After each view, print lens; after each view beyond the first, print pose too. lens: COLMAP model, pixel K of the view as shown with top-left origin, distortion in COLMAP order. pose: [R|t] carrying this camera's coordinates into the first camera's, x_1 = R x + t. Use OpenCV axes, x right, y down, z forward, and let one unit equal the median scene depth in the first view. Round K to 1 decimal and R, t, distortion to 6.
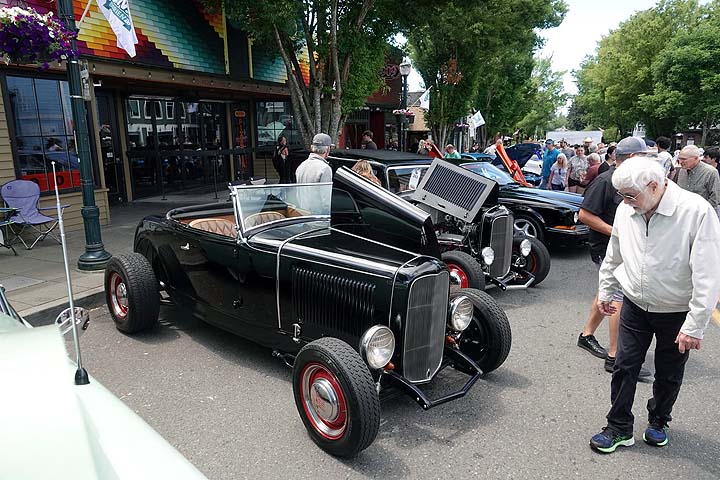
lens RADIAL K [[491.3, 0, 370.2], [0, 491.3, 239.3], [0, 0, 1]] dist [0.002881, 0.003076]
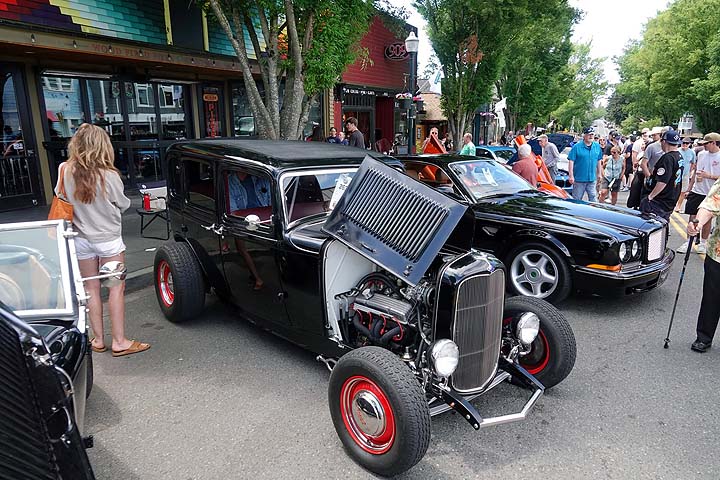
lens RADIAL K [[491.3, 0, 370.2], [0, 491.3, 239.3], [0, 0, 1]] dist [0.002881, 0.003076]
pose [[0.997957, 0.016546, -0.061703, 0.042671], [-0.015484, 0.999724, 0.017654, -0.020521], [0.061978, -0.016662, 0.997938, 0.111434]]
